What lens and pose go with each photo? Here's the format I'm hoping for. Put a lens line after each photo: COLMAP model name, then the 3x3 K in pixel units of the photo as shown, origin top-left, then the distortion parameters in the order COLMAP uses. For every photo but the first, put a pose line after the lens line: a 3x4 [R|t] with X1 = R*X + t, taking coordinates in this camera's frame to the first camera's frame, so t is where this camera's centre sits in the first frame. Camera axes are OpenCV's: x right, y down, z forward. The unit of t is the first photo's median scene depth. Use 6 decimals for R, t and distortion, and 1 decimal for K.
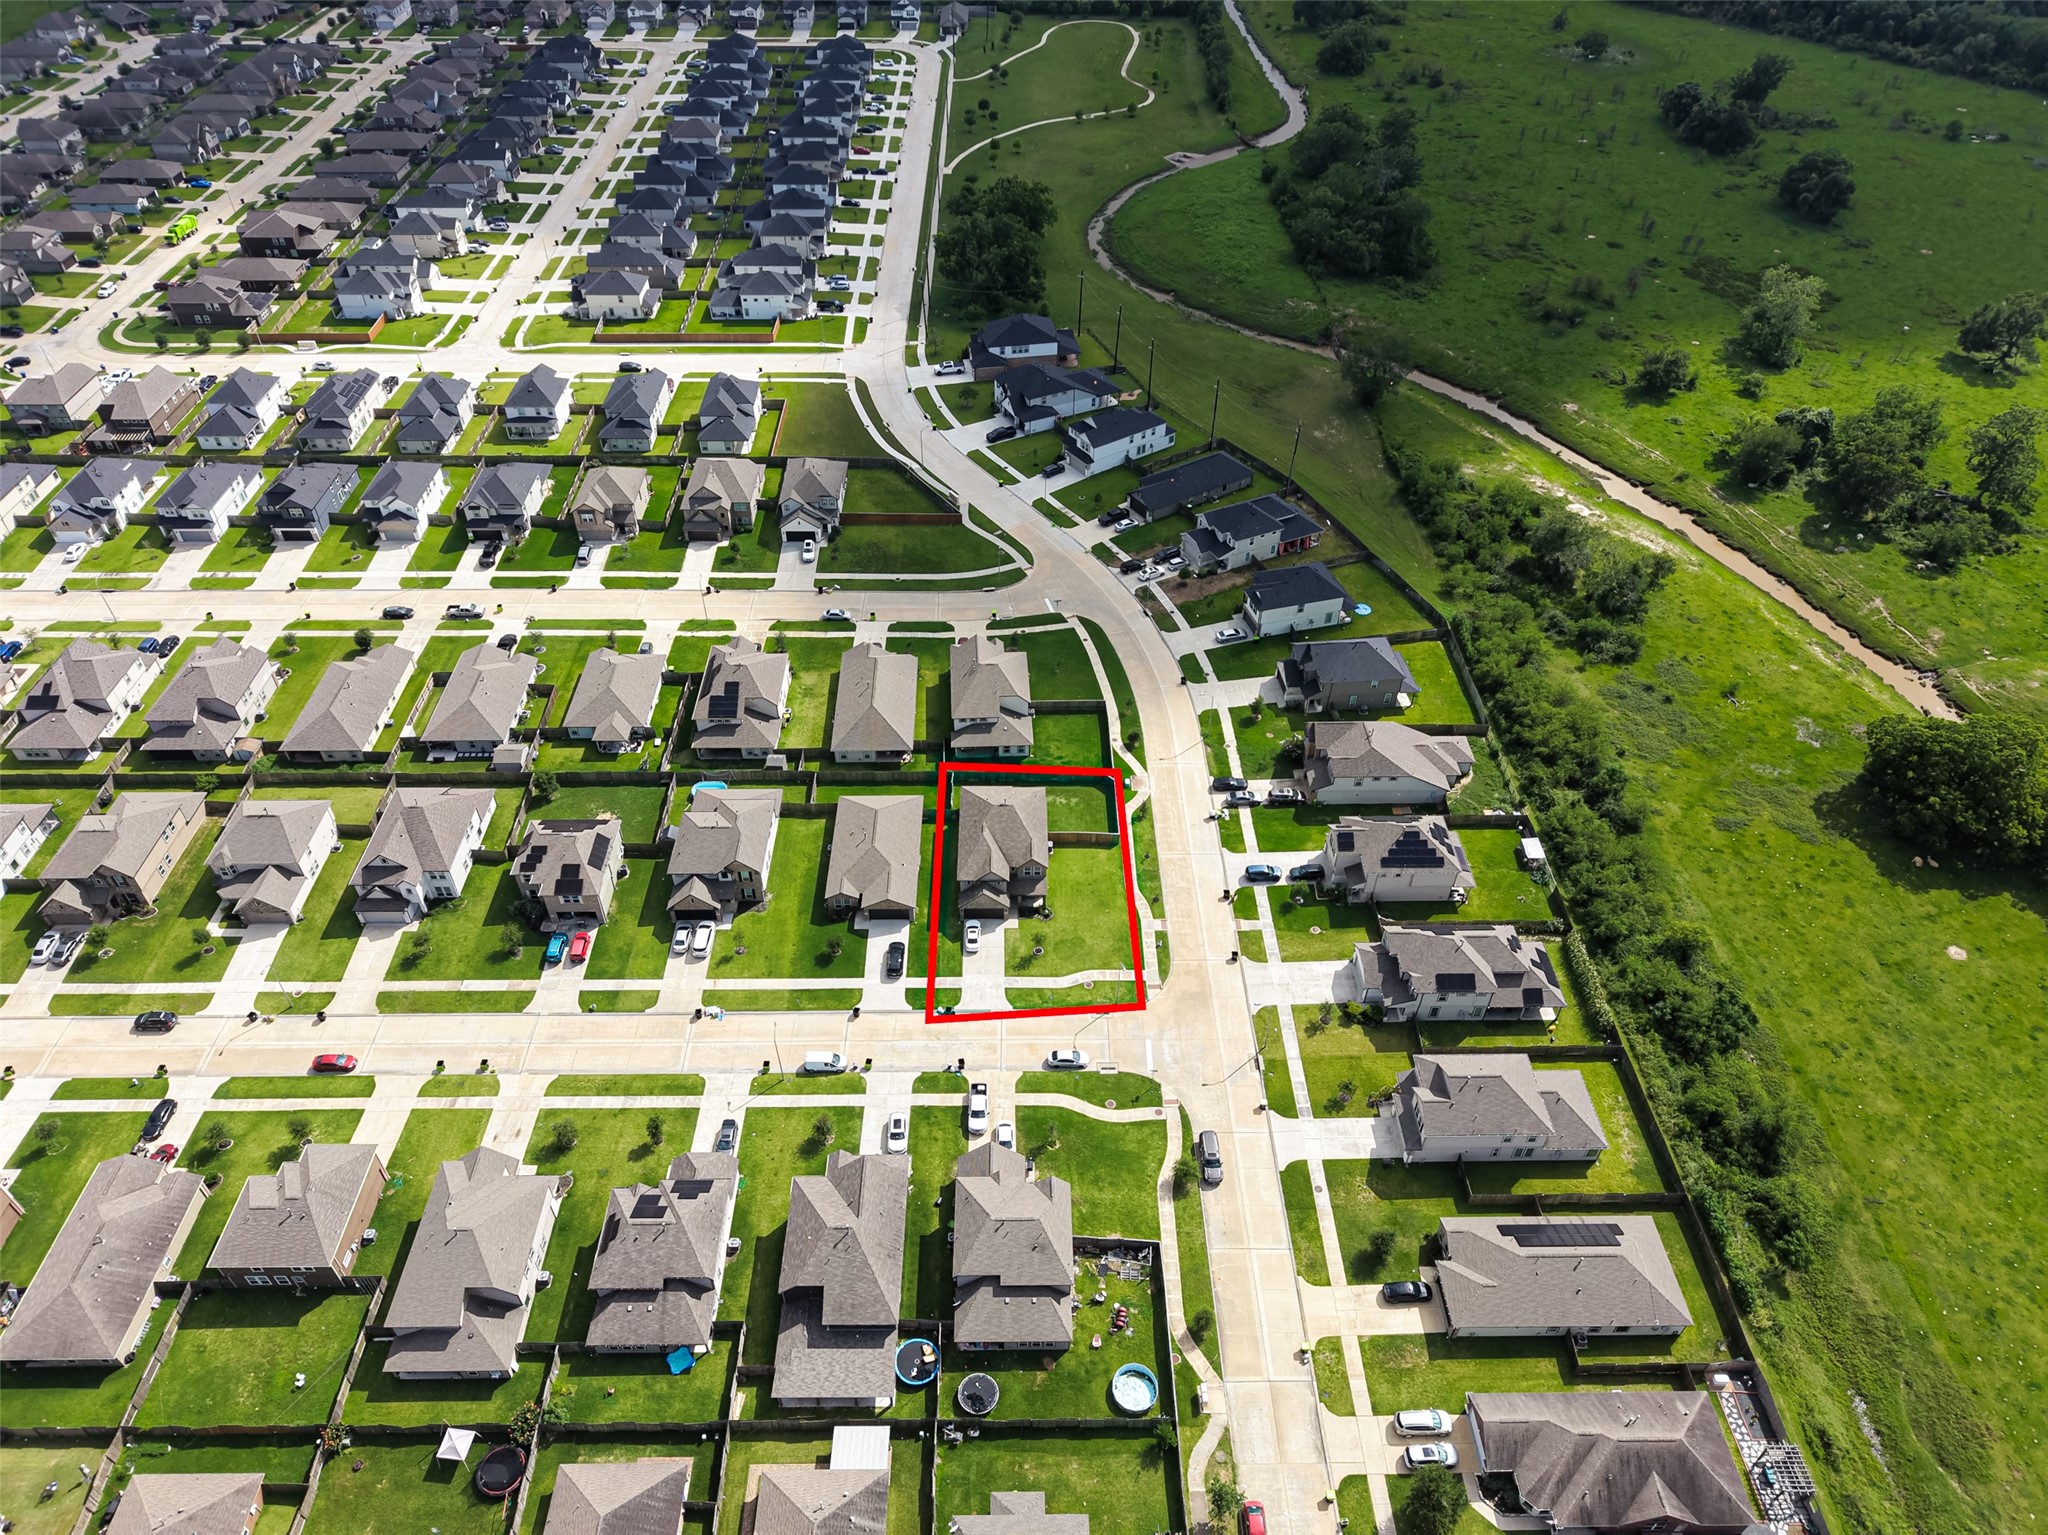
lens RADIAL K [[1348.1, 0, 1013.5], [0, 1348.1, 773.7], [0, 0, 1]] dist [0.019139, -0.001332]
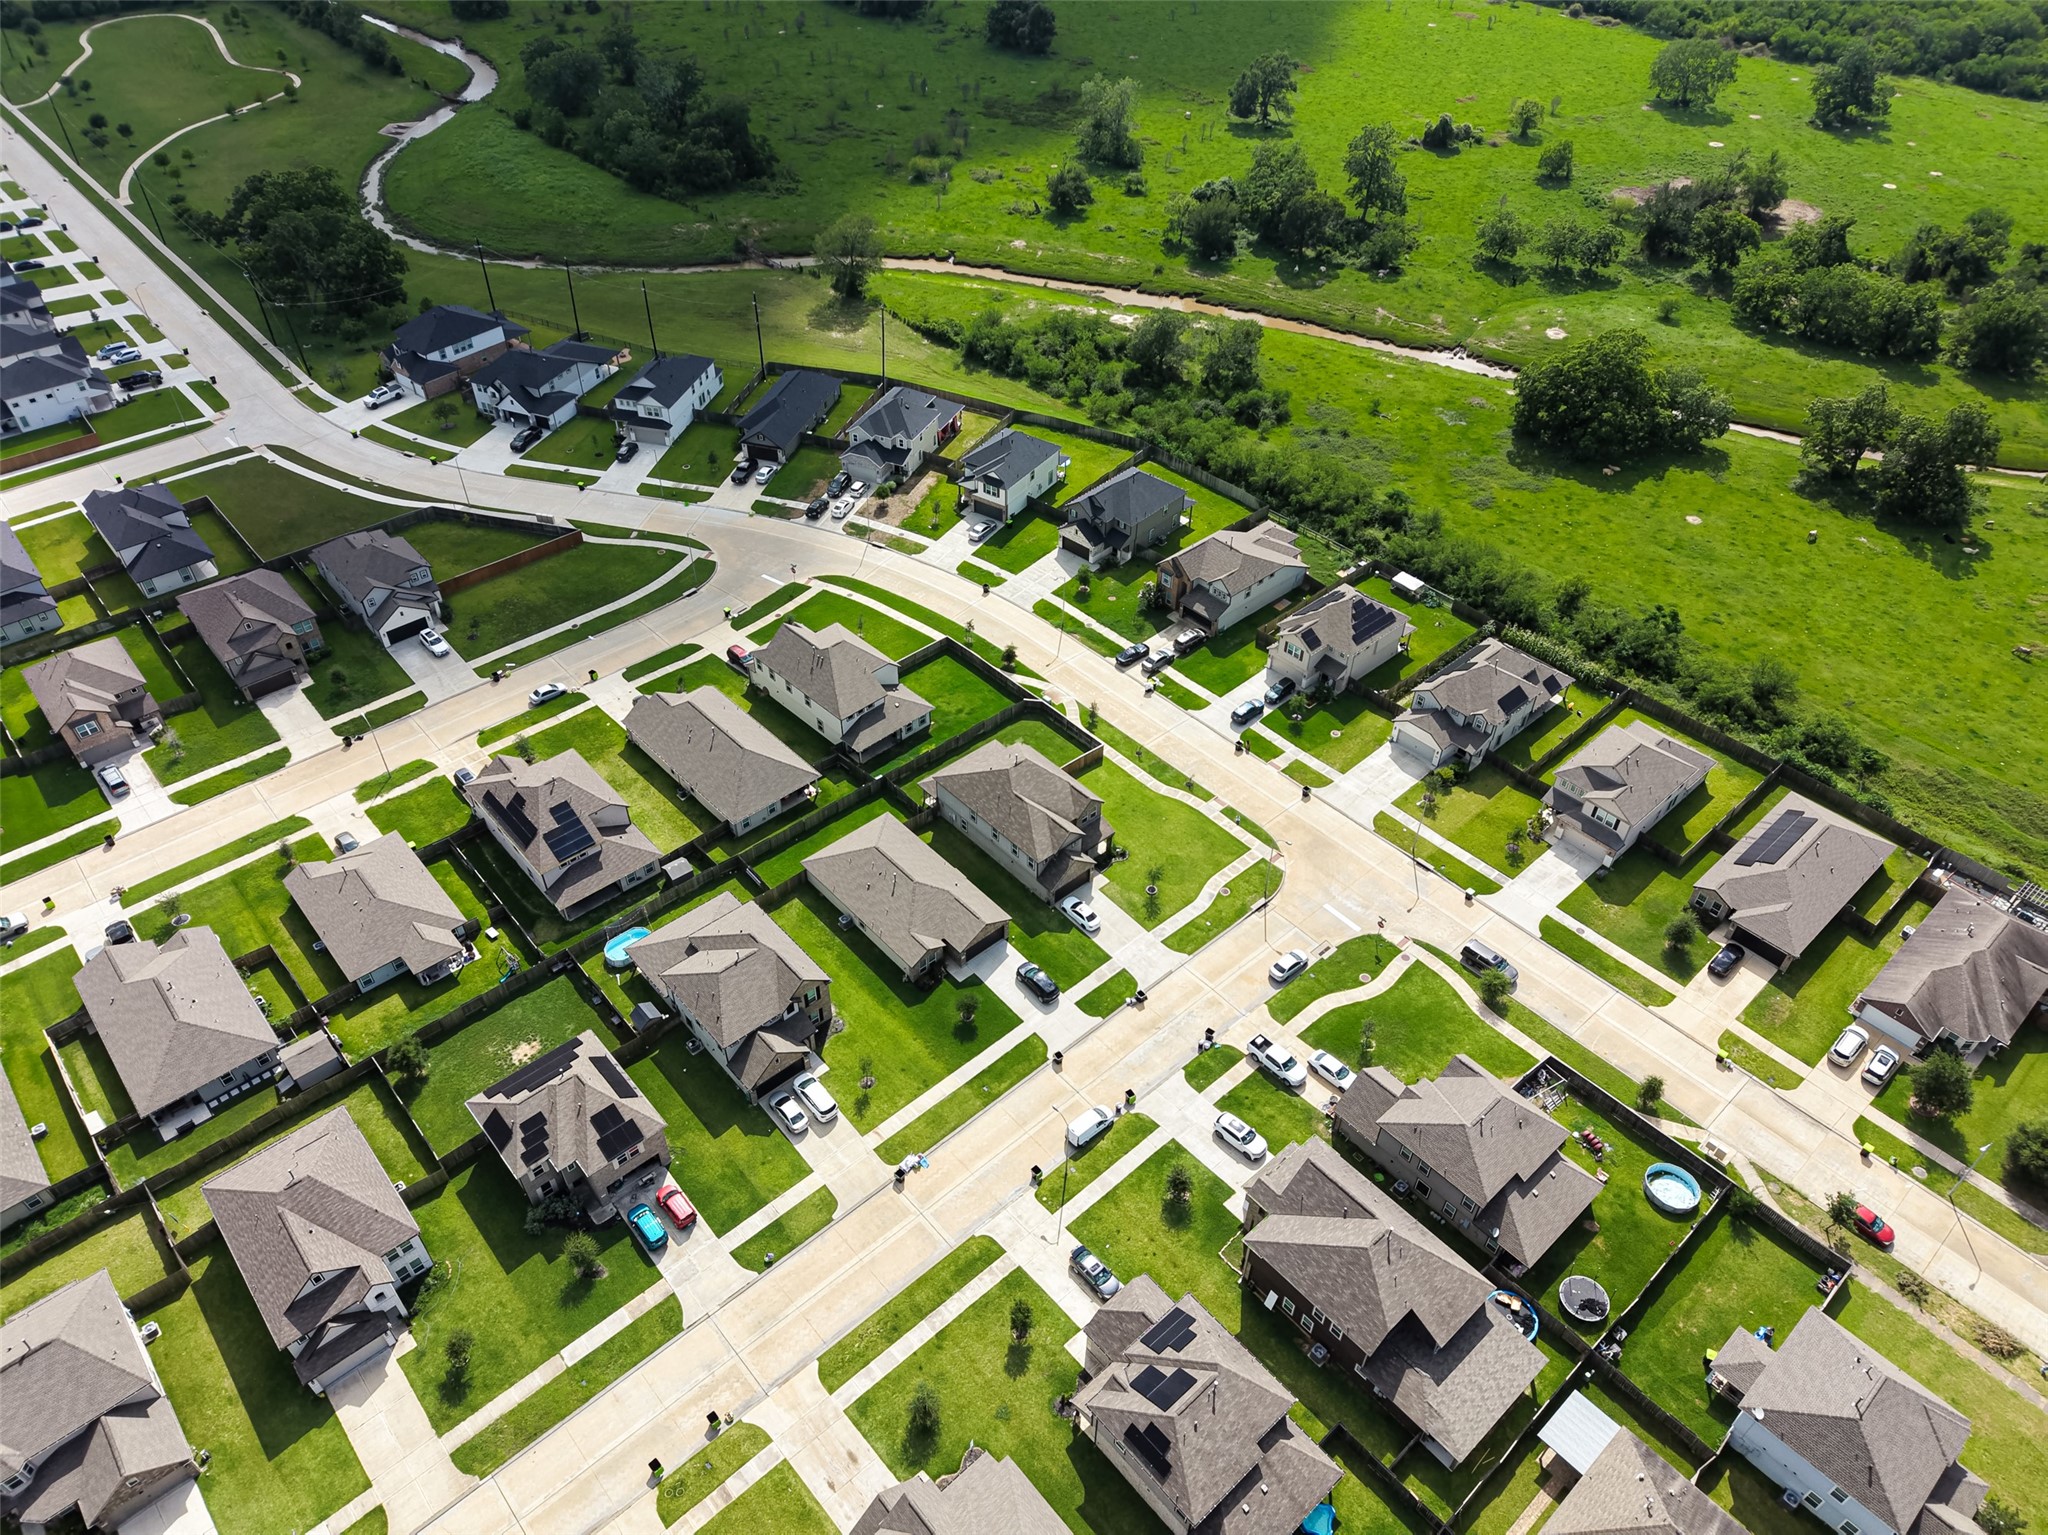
lens RADIAL K [[1372.0, 0, 1007.4], [0, 1372.0, 769.4], [0, 0, 1]] dist [0.002886, 0.000803]
pose [[0.753951, -0.435128, 0.492160, -0.404502], [0.437786, 0.891377, 0.117430, -0.070343], [-0.489797, 0.126924, 0.862548, 0.268928]]
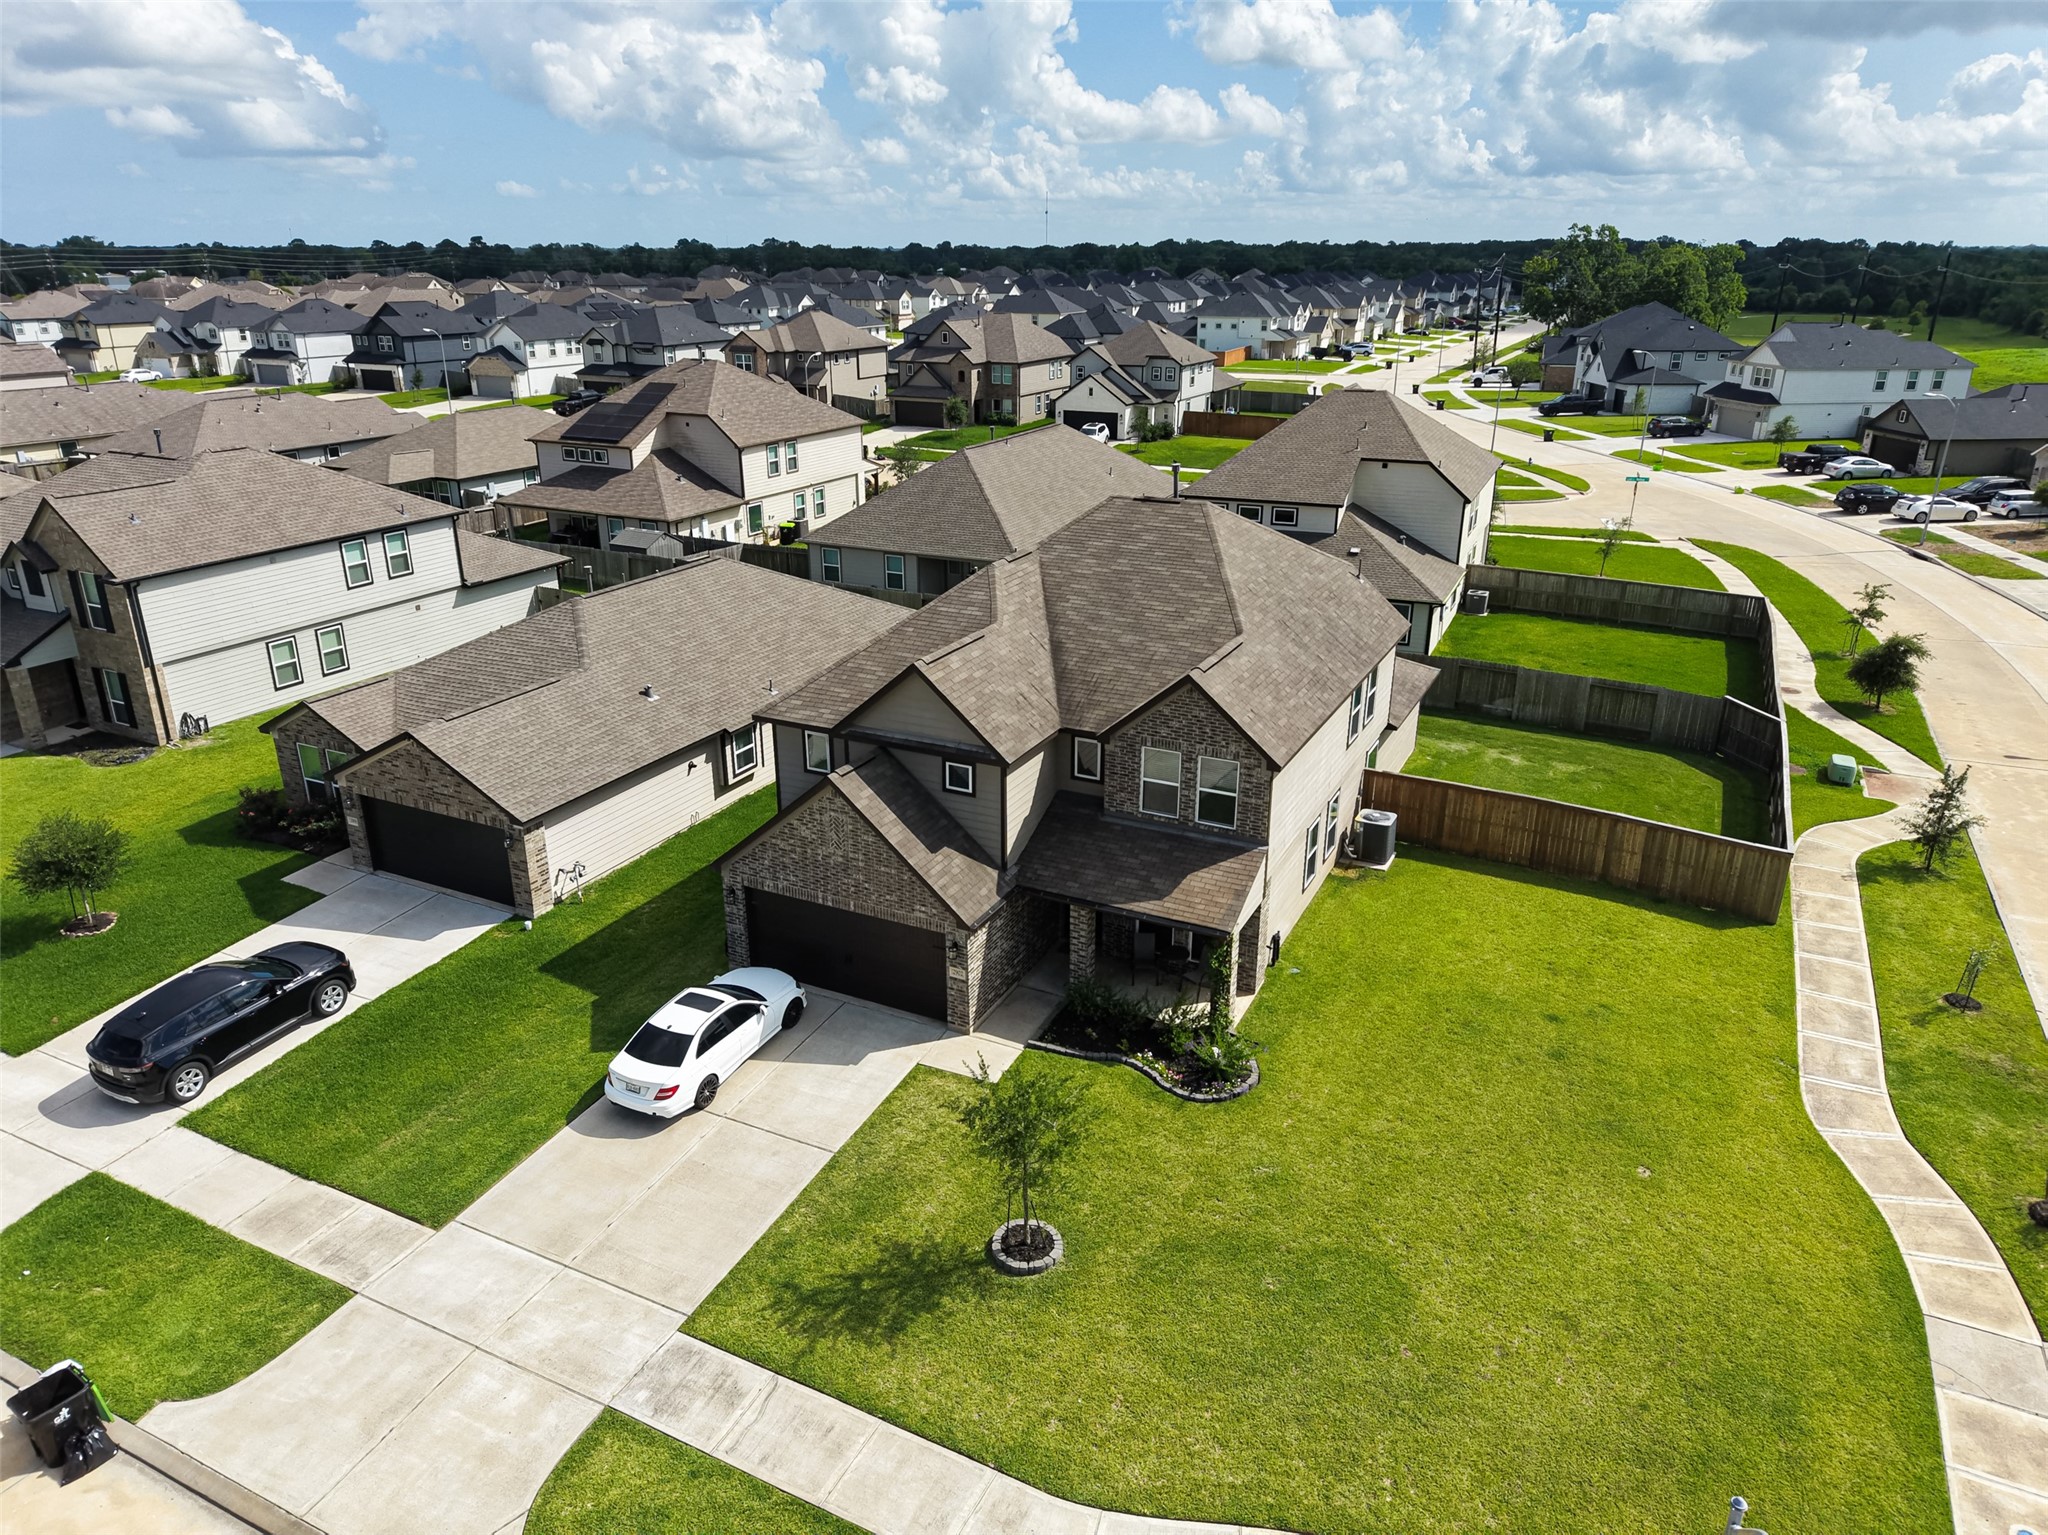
lens RADIAL K [[1372.0, 0, 1007.4], [0, 1372.0, 769.4], [0, 0, 1]] dist [0.002886, 0.000803]
pose [[0.890047, 0.164145, -0.425290, 0.061035], [-0.307220, 0.905225, -0.293569, 0.118955], [0.336796, 0.391948, 0.856122, 0.795747]]
